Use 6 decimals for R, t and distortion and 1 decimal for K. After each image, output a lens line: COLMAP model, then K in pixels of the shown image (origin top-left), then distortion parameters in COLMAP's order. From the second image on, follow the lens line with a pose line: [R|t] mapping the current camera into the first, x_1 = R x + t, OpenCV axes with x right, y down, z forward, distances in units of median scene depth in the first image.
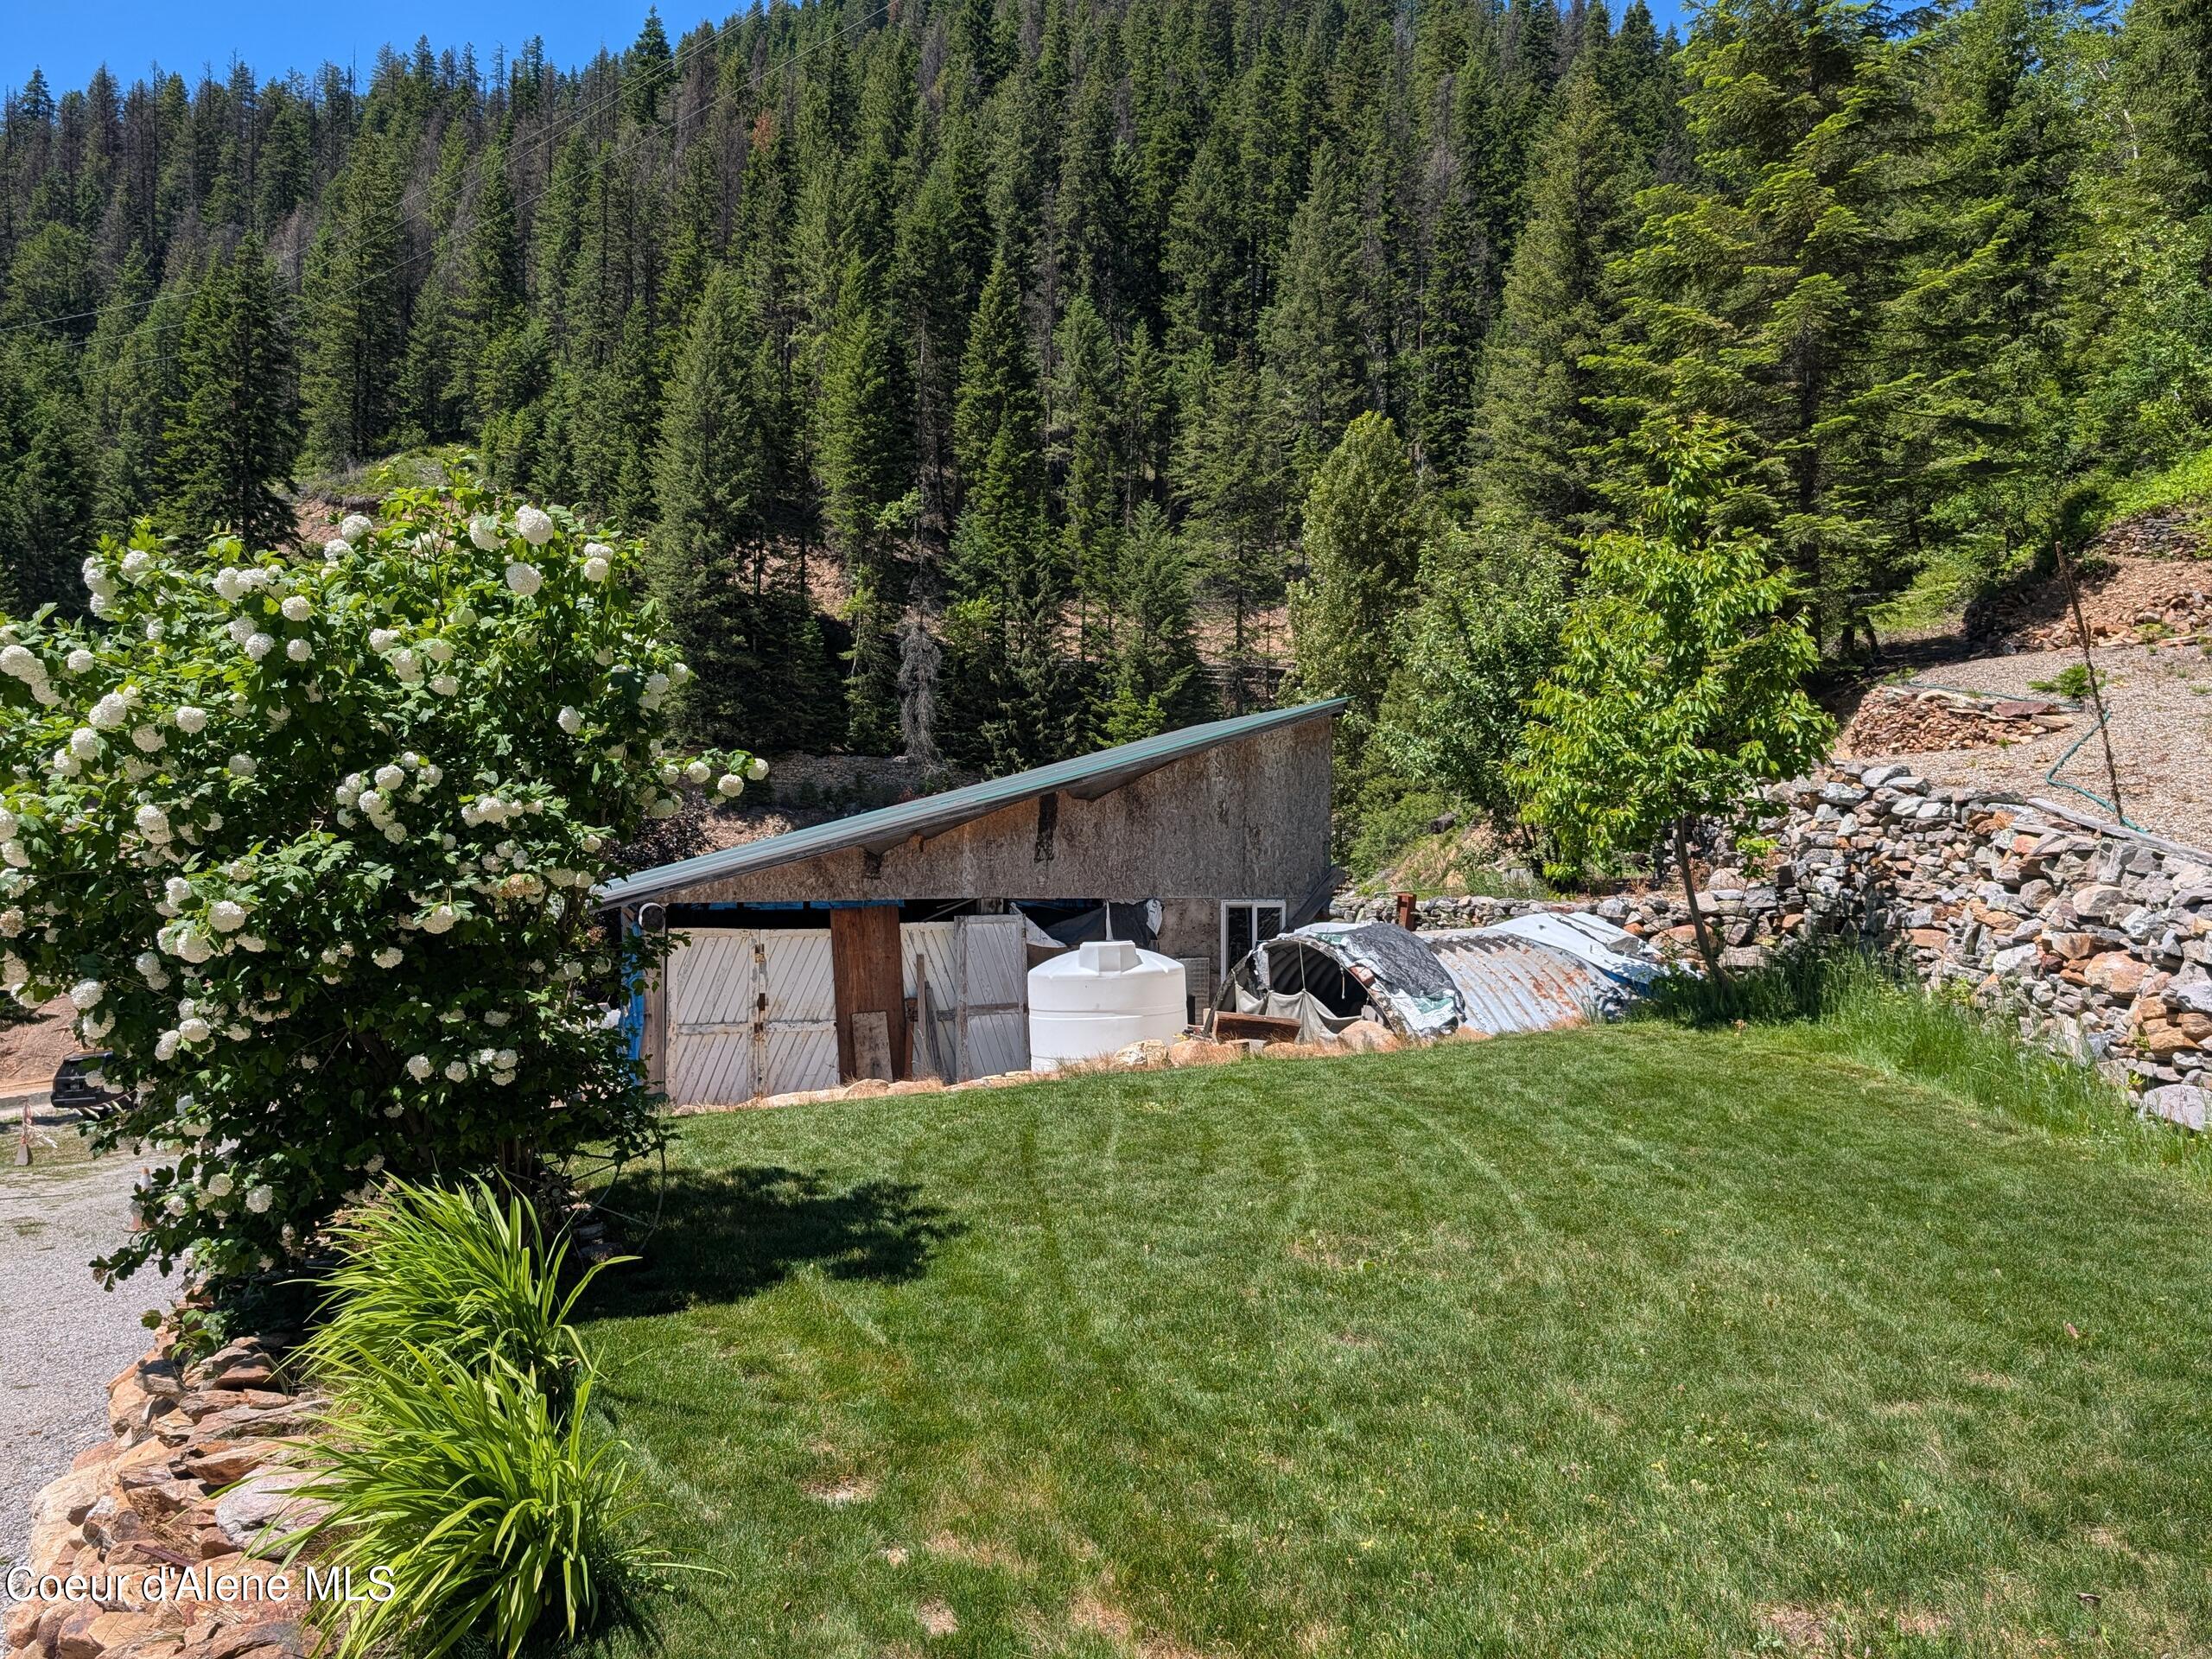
lens RADIAL K [[1533.5, 0, 1110.3], [0, 1533.5, 832.7], [0, 0, 1]] dist [0.048041, 0.003469]
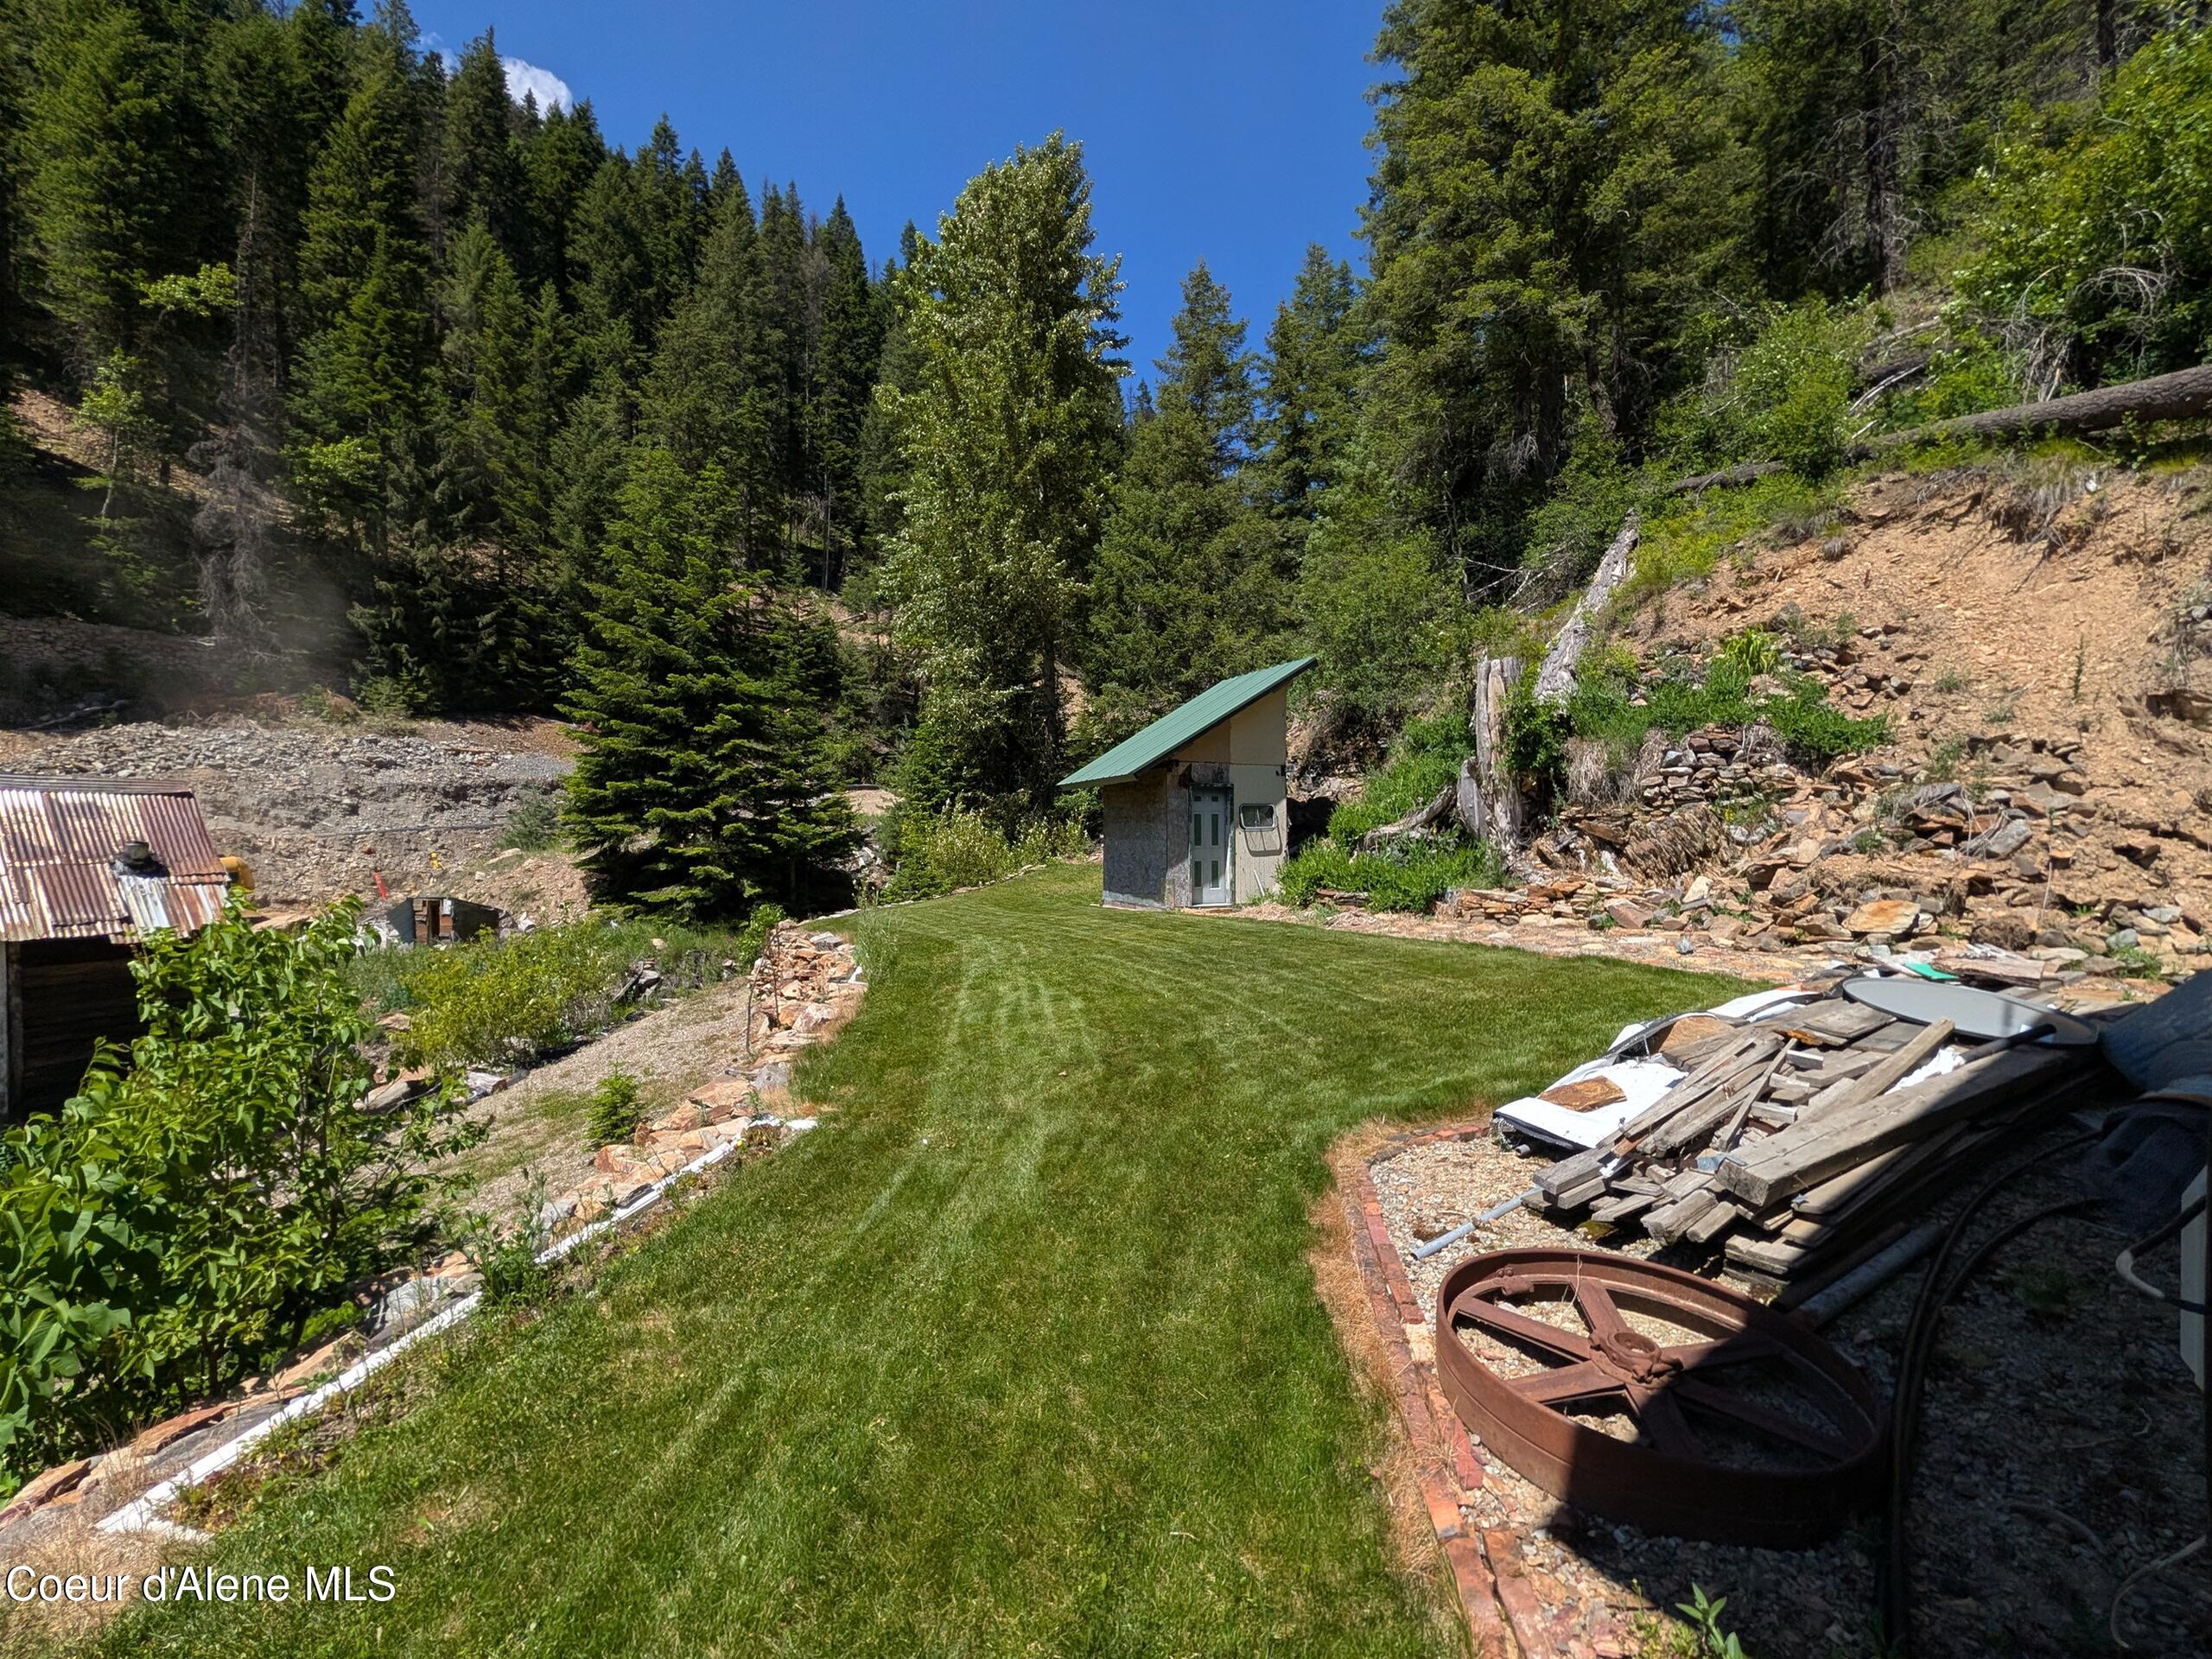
lens RADIAL K [[836.1, 0, 1111.9], [0, 836.1, 821.9], [0, 0, 1]] dist [0.000226, 0.000279]
pose [[0.787930, -0.008248, 0.615710, -0.031612], [0.004291, 0.999960, 0.007904, 0.030483], [-0.615750, -0.003586, 0.787934, 0.325685]]
